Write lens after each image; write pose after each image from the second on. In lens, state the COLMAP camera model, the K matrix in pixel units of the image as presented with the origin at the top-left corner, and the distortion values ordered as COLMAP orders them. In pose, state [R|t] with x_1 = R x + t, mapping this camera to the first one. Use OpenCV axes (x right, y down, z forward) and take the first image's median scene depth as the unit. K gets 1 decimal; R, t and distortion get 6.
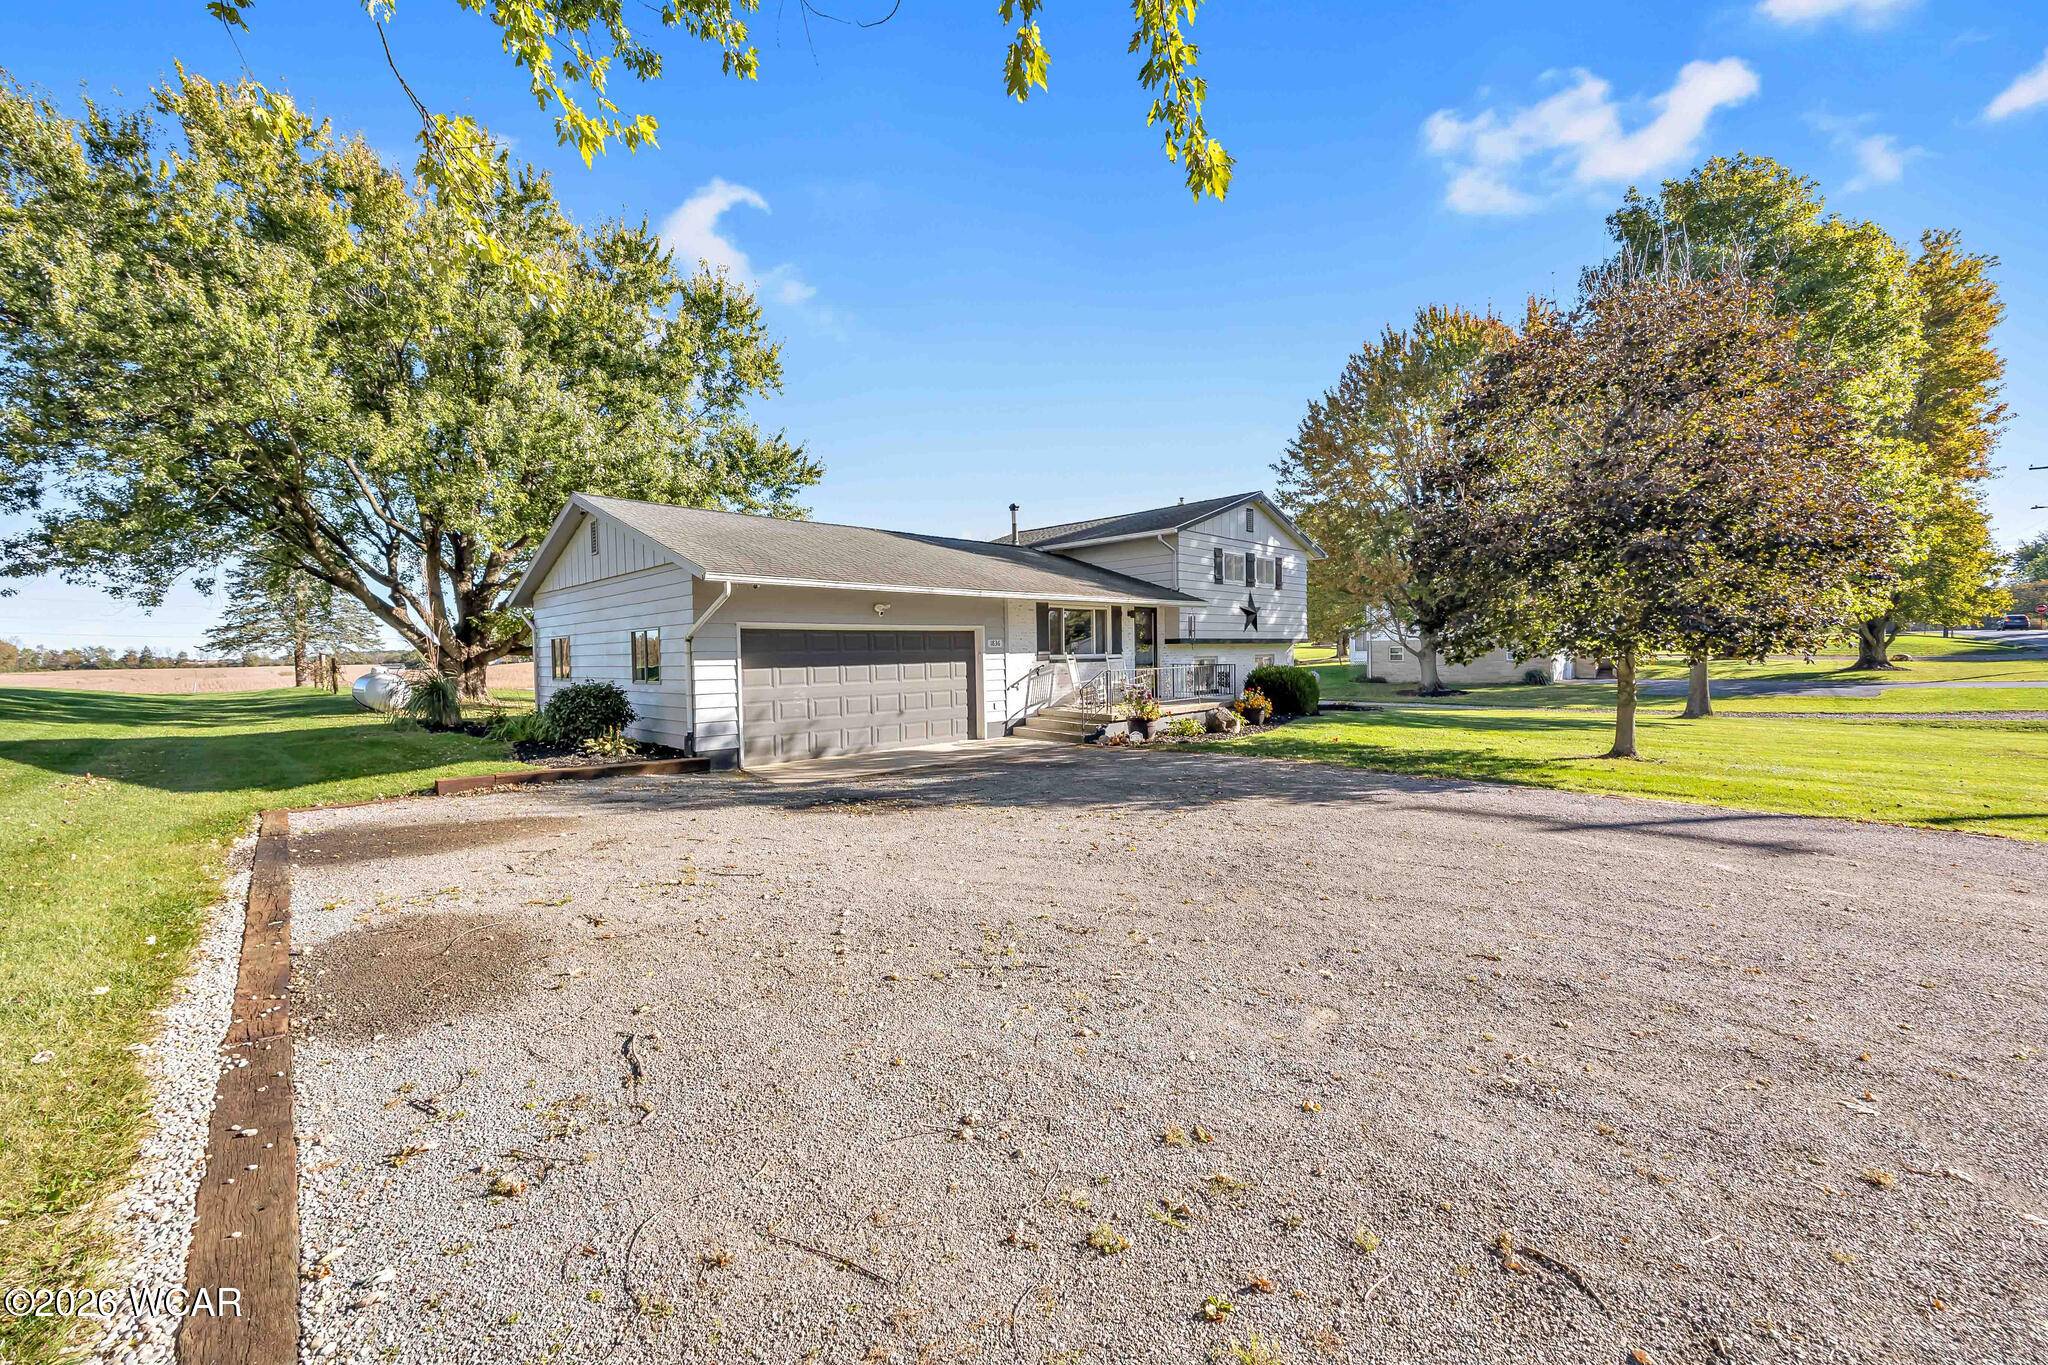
lens RADIAL K [[804.4, 0, 1023.1], [0, 804.4, 666.1], [0, 0, 1]] dist [-0.002519, -0.000468]
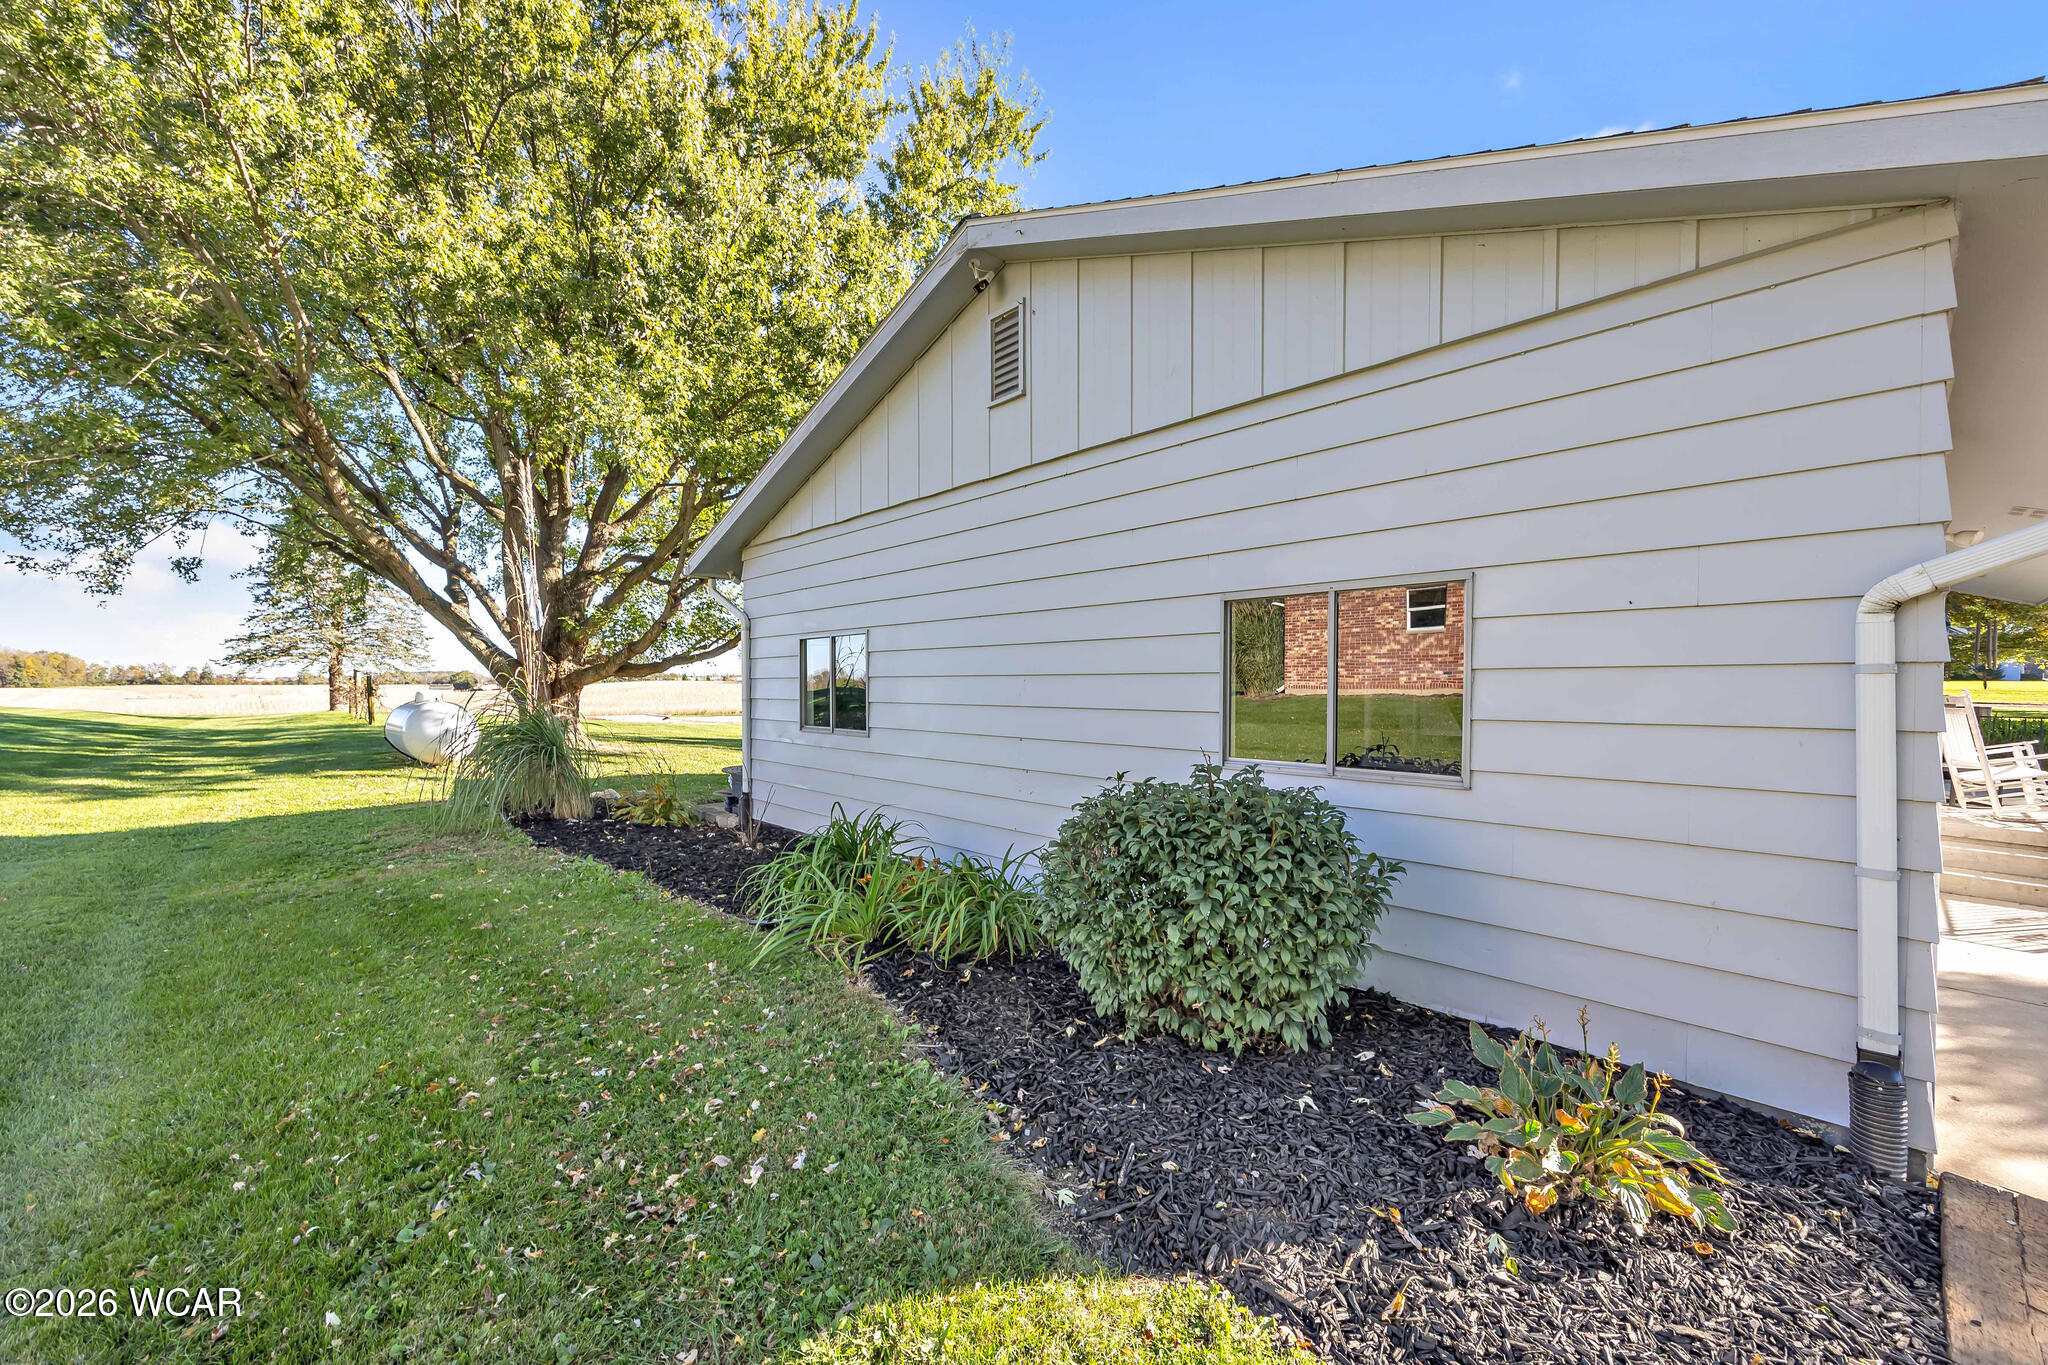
lens RADIAL K [[804.4, 0, 1023.8], [0, 804.4, 688.4], [0, 0, 1]] dist [-0.002519, -0.000468]
pose [[0.999098, 0.018299, -0.038325, -0.267548], [-0.018750, 0.999759, -0.011438, -0.001646], [0.038106, 0.012146, 0.999200, 0.334158]]
